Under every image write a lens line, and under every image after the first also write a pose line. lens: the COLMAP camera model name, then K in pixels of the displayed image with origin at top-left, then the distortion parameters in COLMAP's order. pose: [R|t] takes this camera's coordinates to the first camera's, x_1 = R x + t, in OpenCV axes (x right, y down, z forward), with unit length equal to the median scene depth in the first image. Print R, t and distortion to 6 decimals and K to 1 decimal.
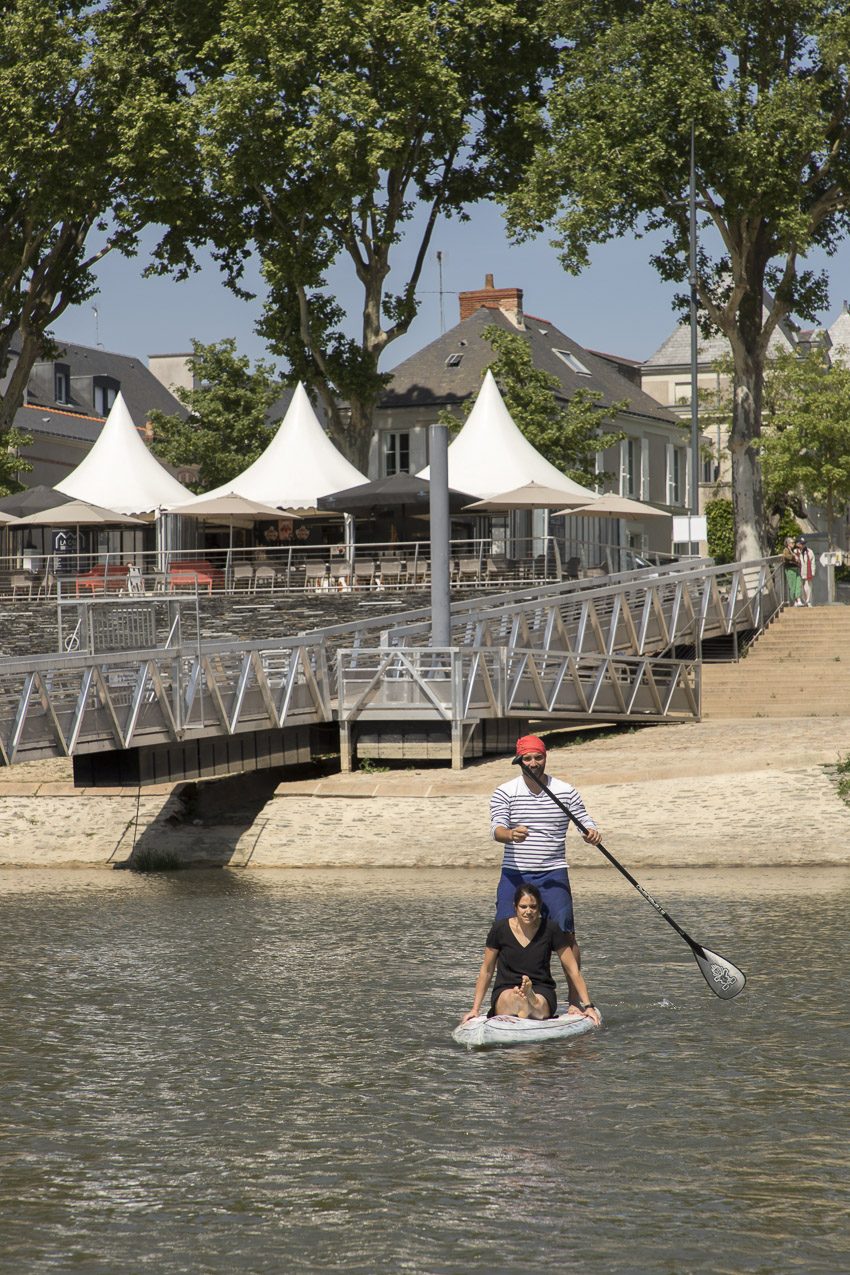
lens RADIAL K [[3751.0, 0, 427.6], [0, 3751.0, 638.1], [0, 0, 1]] dist [0.043481, 0.000000]
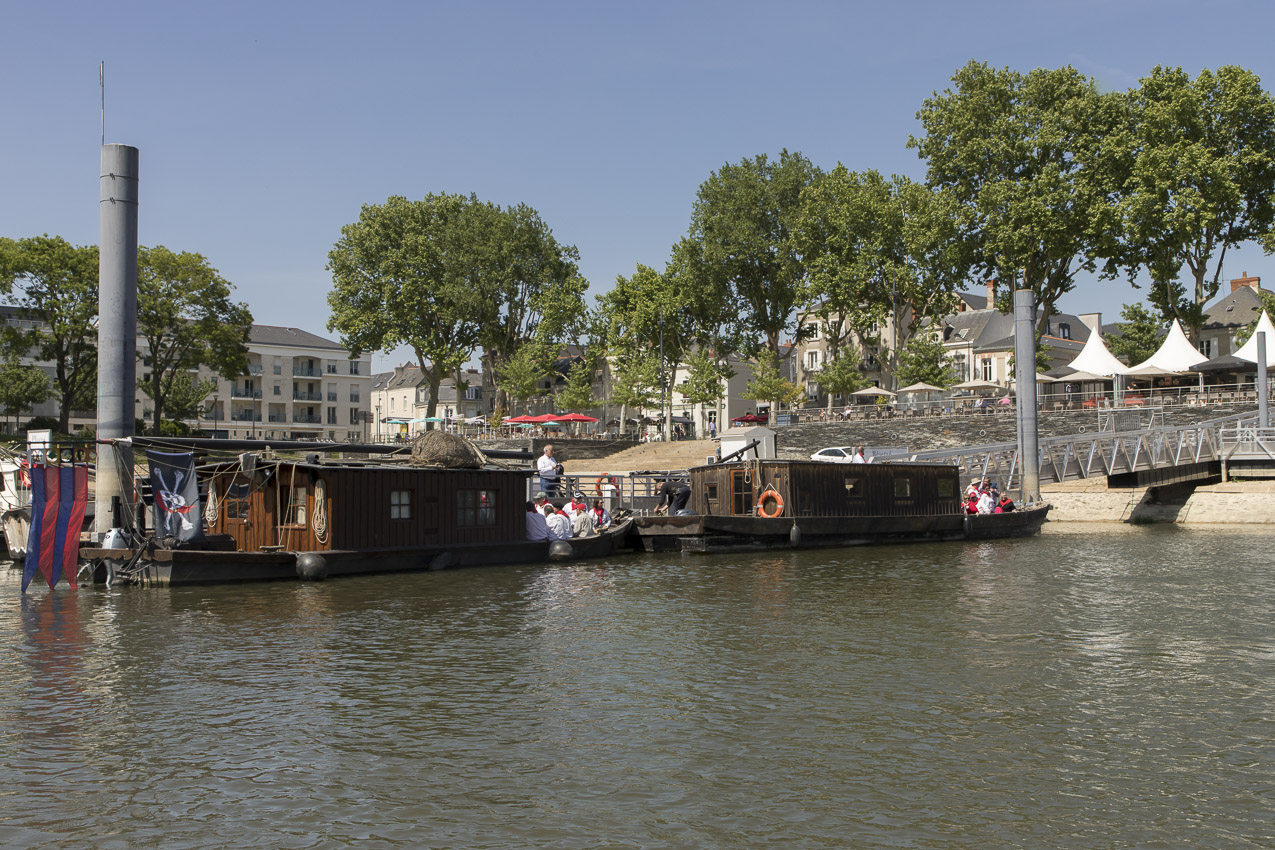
lens RADIAL K [[1441.6, 0, 640.7], [0, 1441.6, 423.1], [0, 0, 1]] dist [0.030400, 0.000000]
pose [[0.937542, -0.015845, -0.347511, -0.033305], [0.013559, 0.999867, -0.009008, 0.001675], [0.347608, 0.003734, 0.937632, 0.021784]]
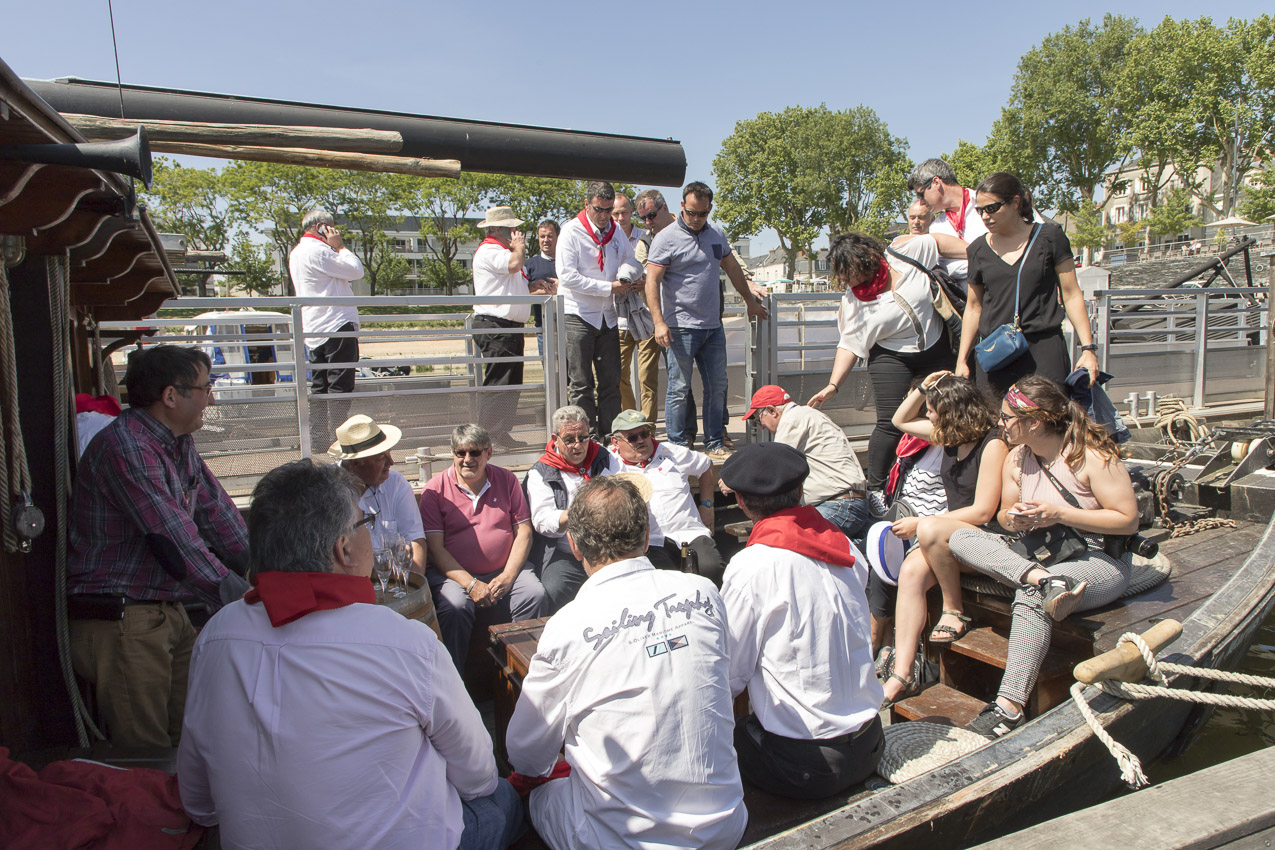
lens RADIAL K [[893.6, 0, 643.6], [0, 893.6, 422.0], [0, 0, 1]] dist [0.031565, -0.006176]
pose [[0.777948, 0.037864, -0.627187, -0.145108], [0.049908, 0.991305, 0.121751, 0.011642], [0.626344, -0.126017, 0.769294, 0.278659]]
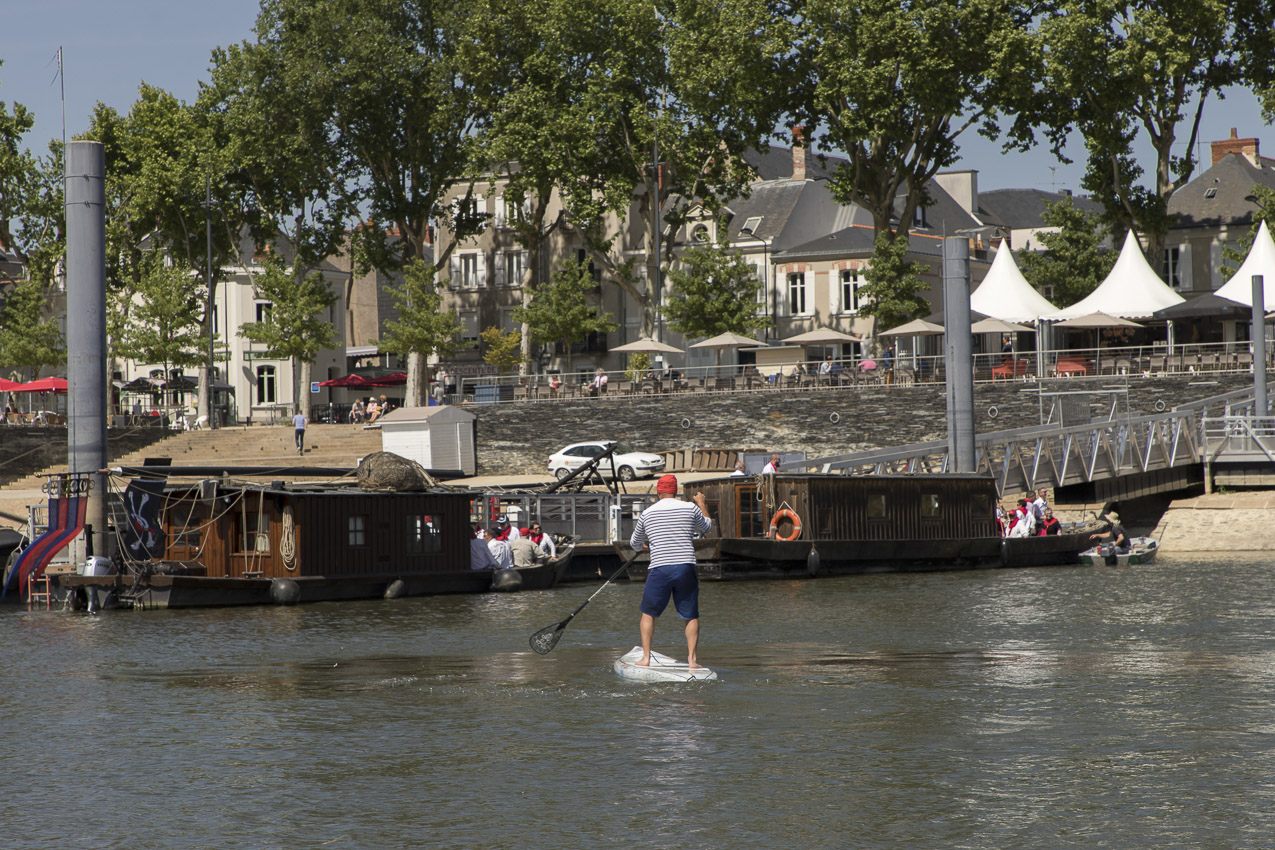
lens RADIAL K [[3368.1, 0, 640.2], [0, 3368.1, 386.7], [0, 0, 1]] dist [0.058585, 0.000000]
pose [[0.990871, -0.017215, -0.133711, -0.047779], [0.017497, 0.999846, 0.000938, -0.011303], [0.133674, -0.003270, 0.991020, -0.330384]]
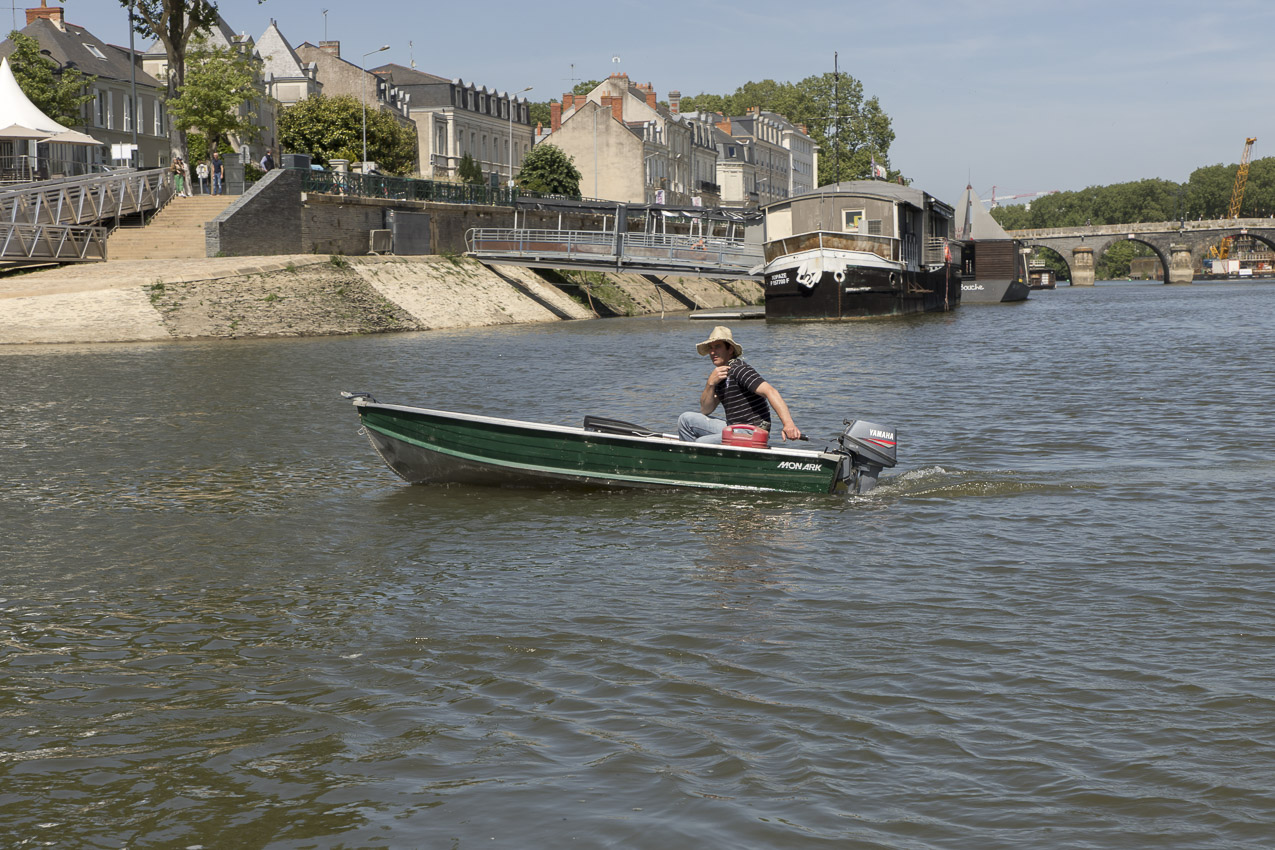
lens RADIAL K [[2126.8, 0, 608.5], [0, 2126.8, 452.0], [0, 0, 1]] dist [0.065357, 0.000000]
pose [[0.974124, -0.027242, 0.224366, 0.058928], [0.001838, 0.993631, 0.112665, -0.001392], [-0.226006, -0.109338, 0.967970, -0.036457]]
